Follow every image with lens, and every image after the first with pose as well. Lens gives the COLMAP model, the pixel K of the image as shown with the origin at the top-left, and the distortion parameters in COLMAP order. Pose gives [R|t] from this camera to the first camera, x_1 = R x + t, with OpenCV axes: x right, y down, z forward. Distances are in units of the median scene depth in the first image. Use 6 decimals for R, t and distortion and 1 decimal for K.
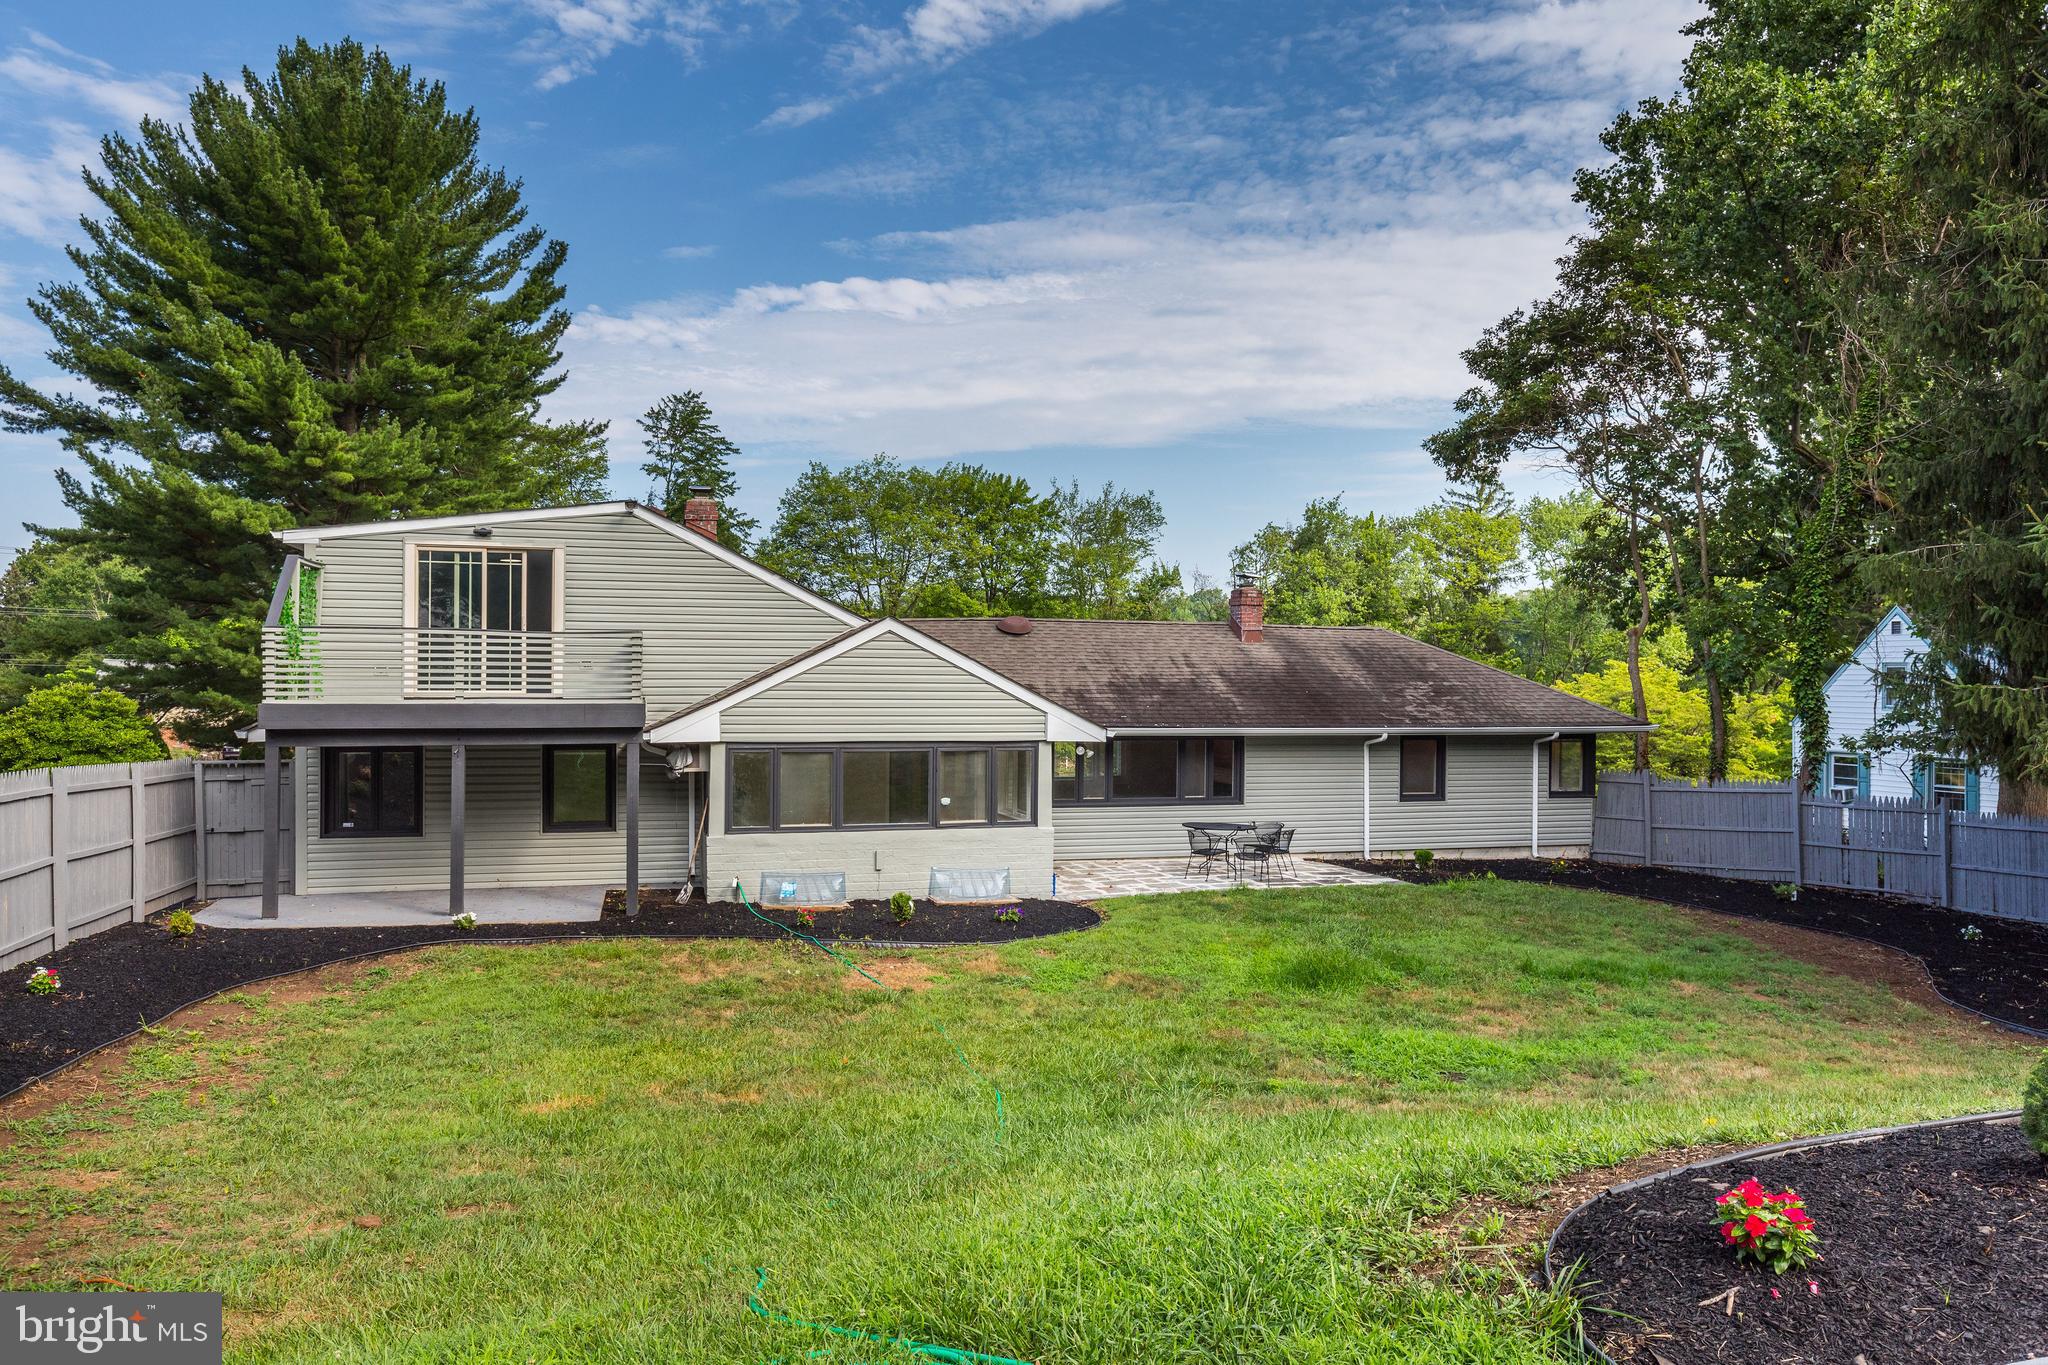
lens RADIAL K [[1430.6, 0, 1024.0], [0, 1430.6, 682.5], [0, 0, 1]] dist [0.004749, 0.000897]
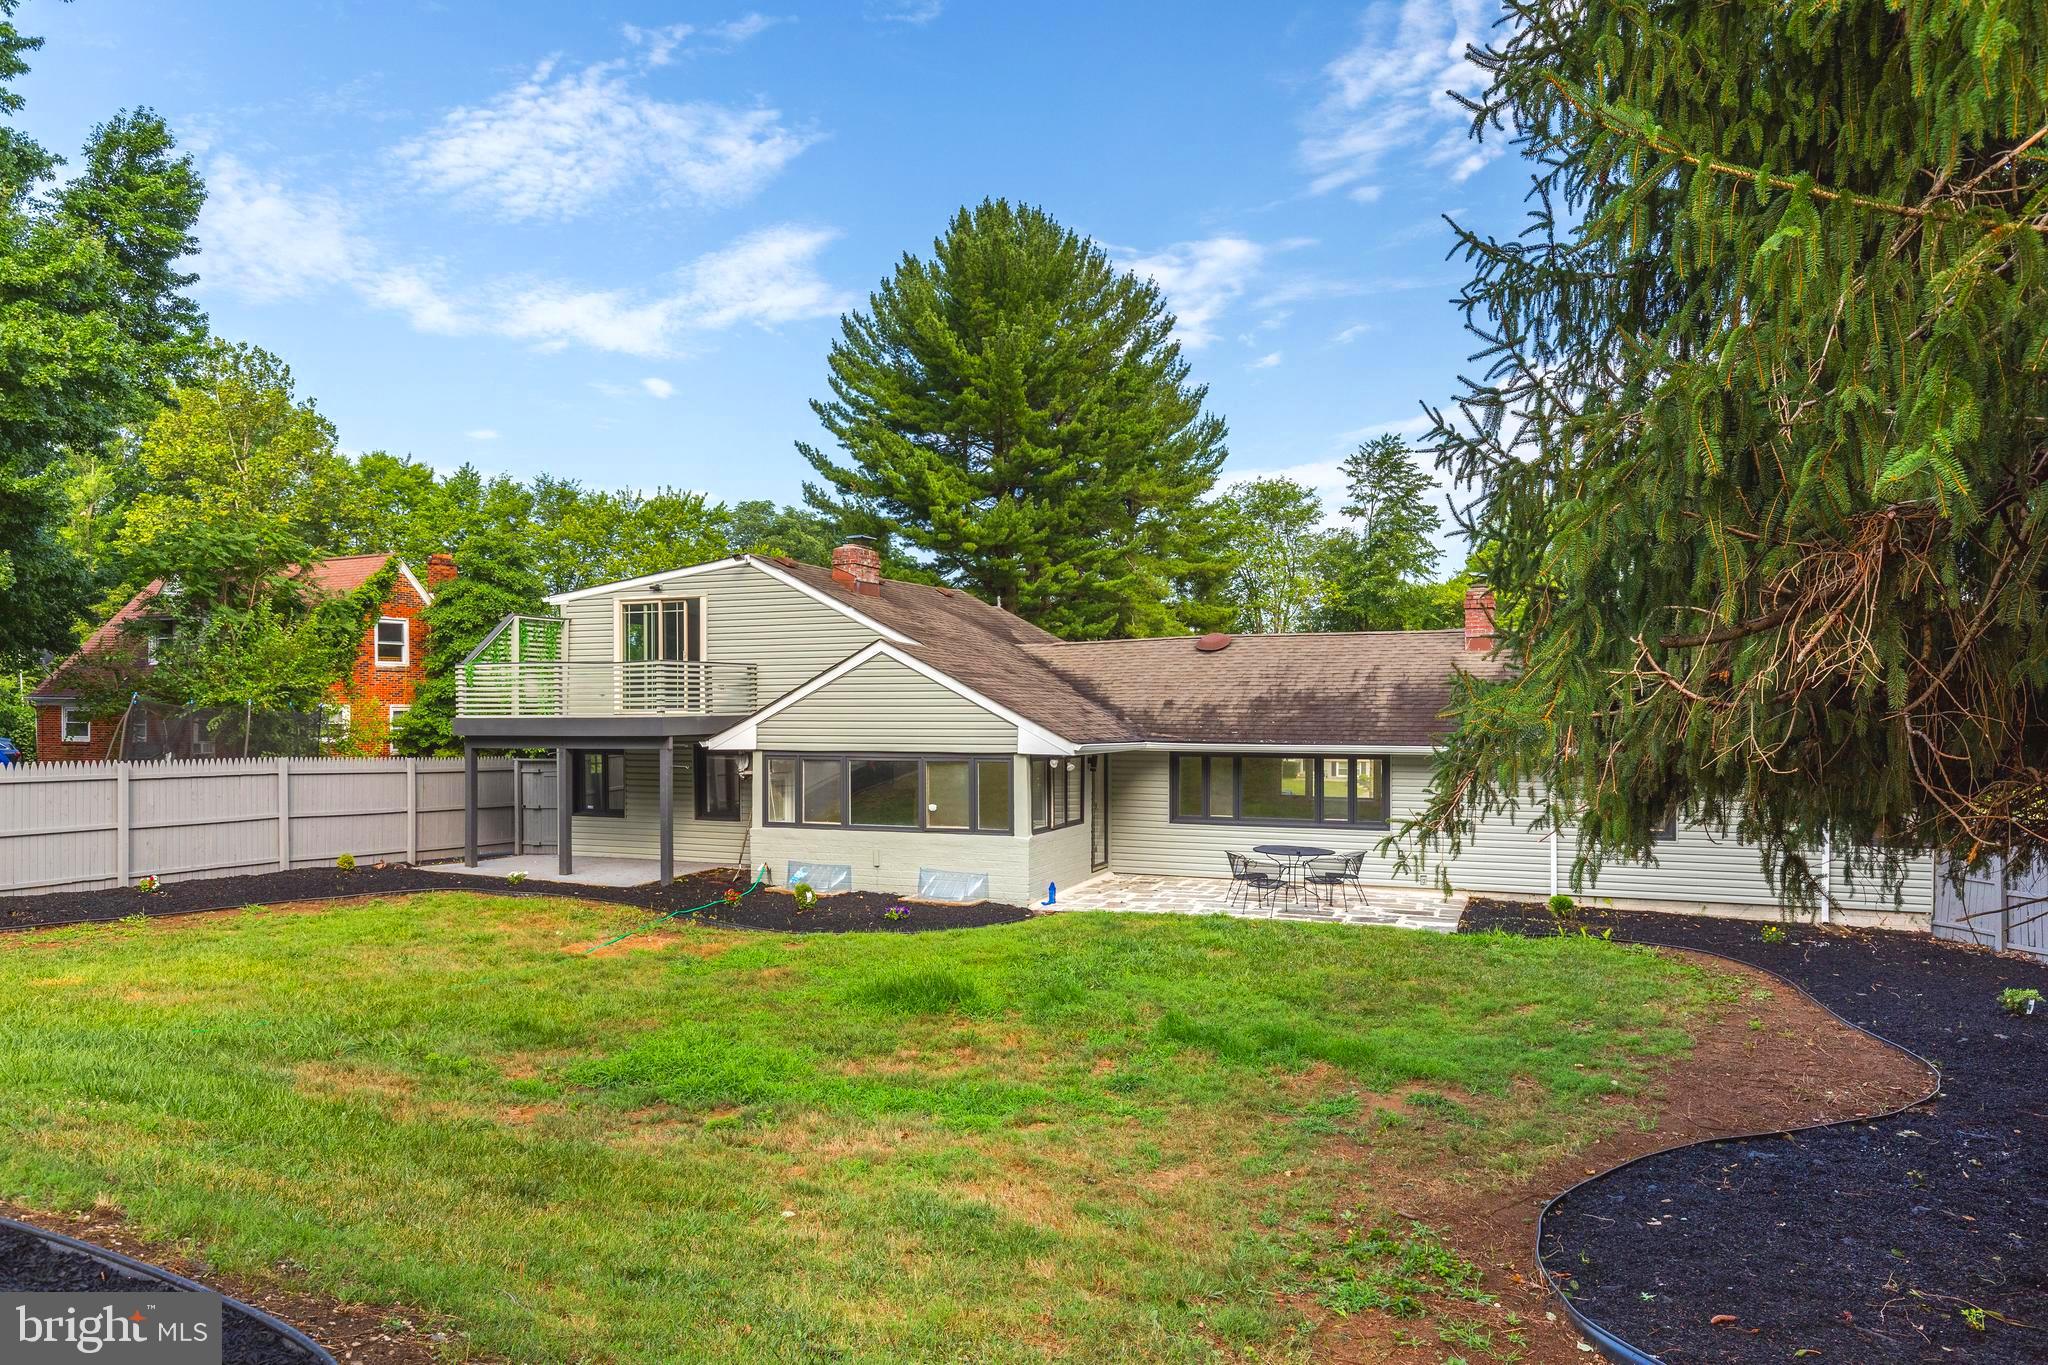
lens RADIAL K [[1300.9, 0, 1033.7], [0, 1300.9, 715.5], [0, 0, 1]] dist [0.020061, -0.001373]
pose [[0.785523, -0.004813, -0.618814, 0.294646], [0.007261, 0.999973, 0.001440, 0.005887], [0.618790, -0.005625, 0.785536, 0.130240]]
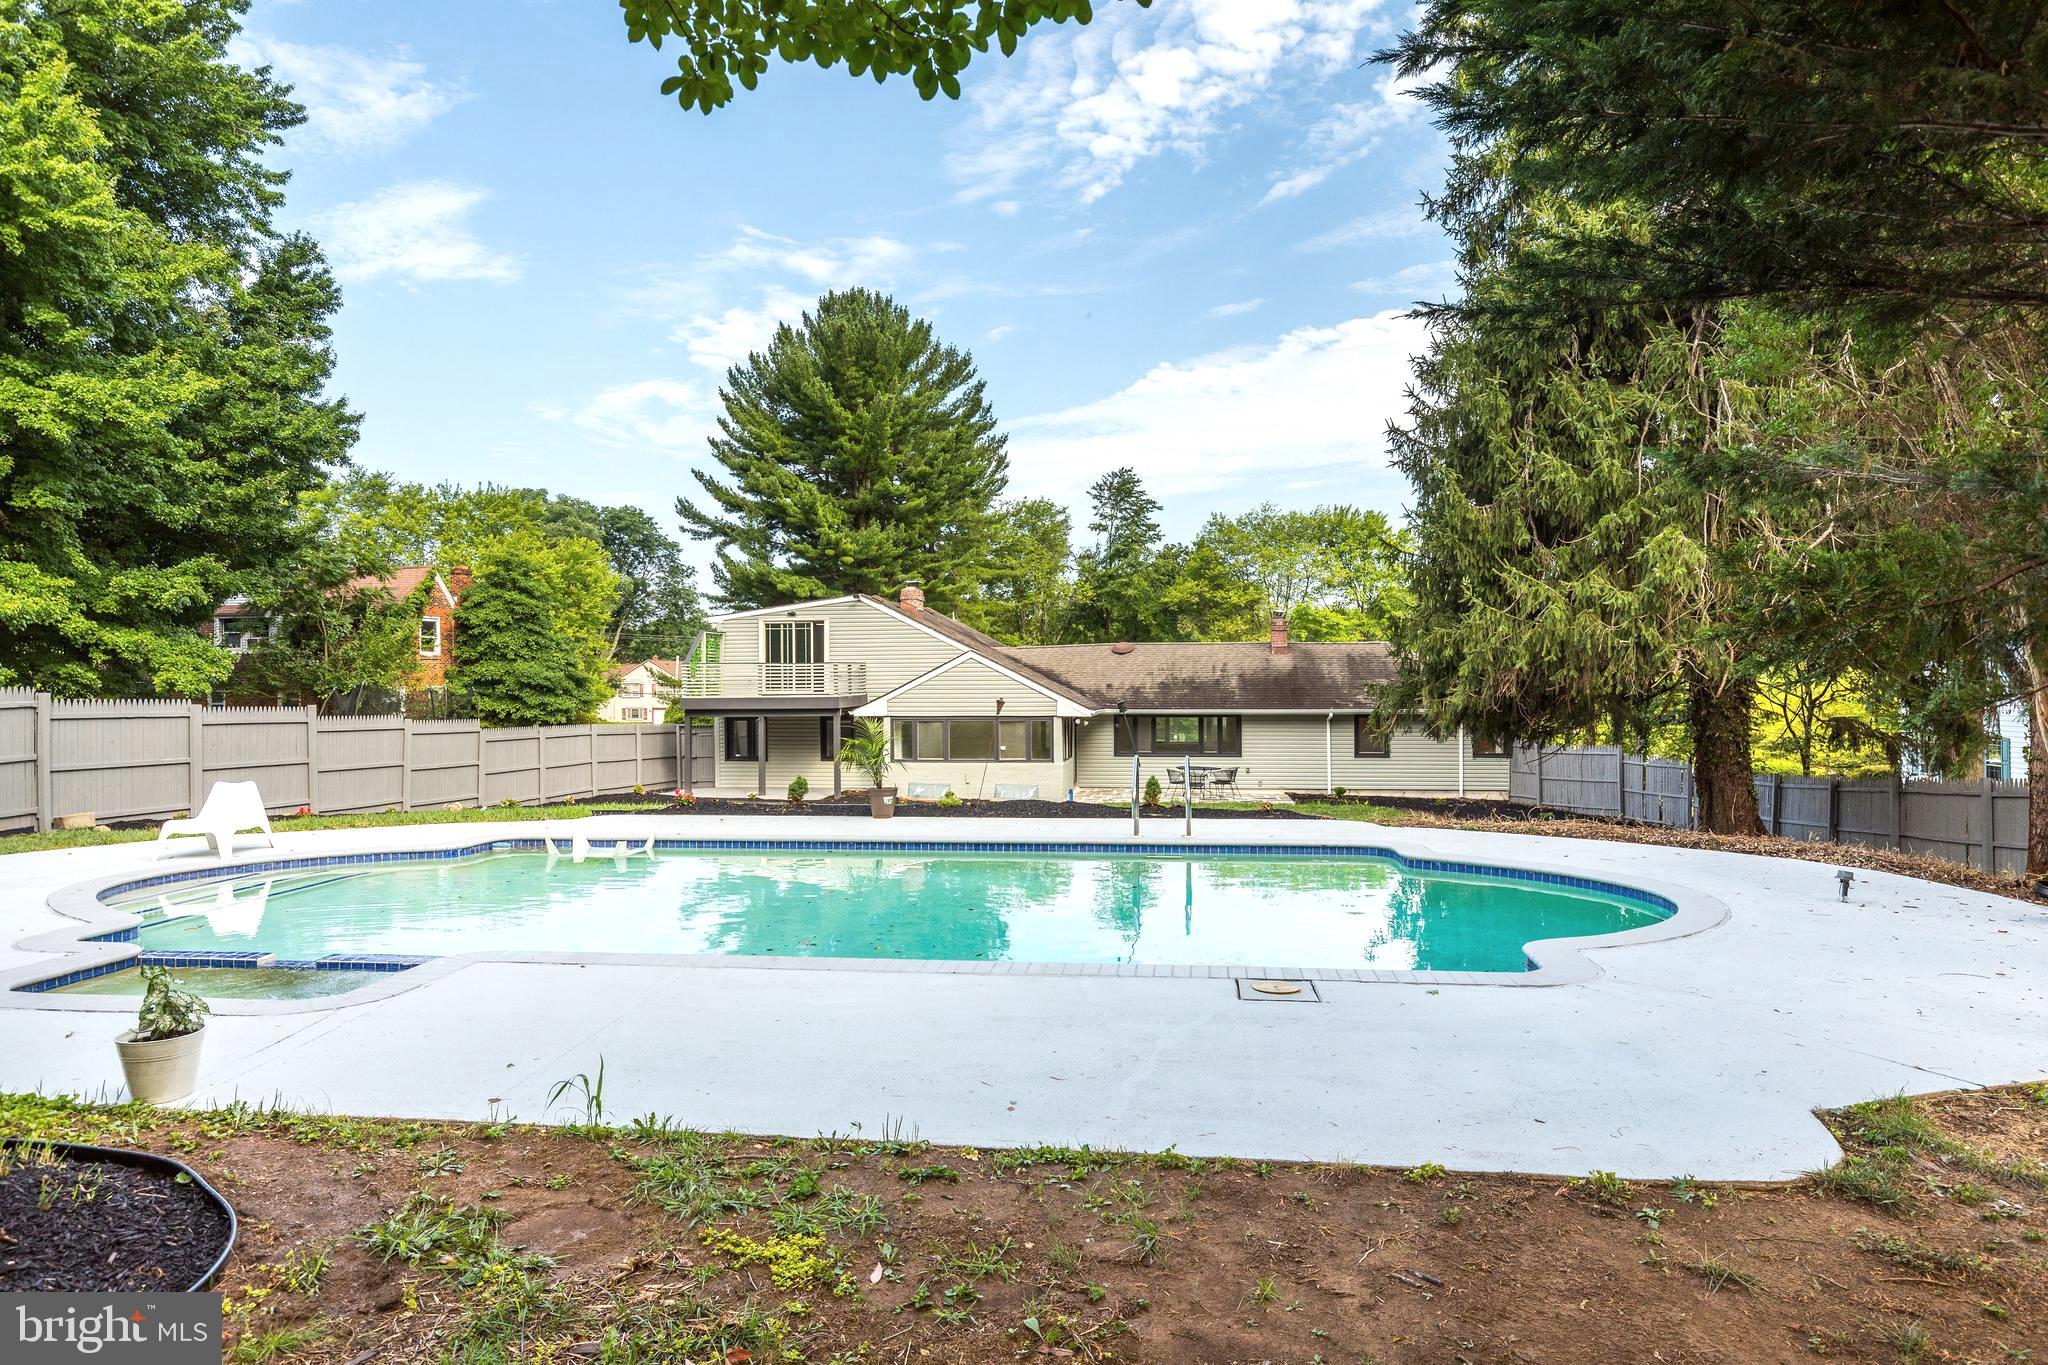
lens RADIAL K [[1235.5, 0, 1024.0], [0, 1235.5, 682.5], [0, 0, 1]] dist [0.029886, -0.000219]
pose [[0.910940, -0.010529, -0.412404, 0.305800], [0.012670, 0.999917, 0.002457, -0.003130], [0.412343, -0.007463, 0.910998, -0.222204]]
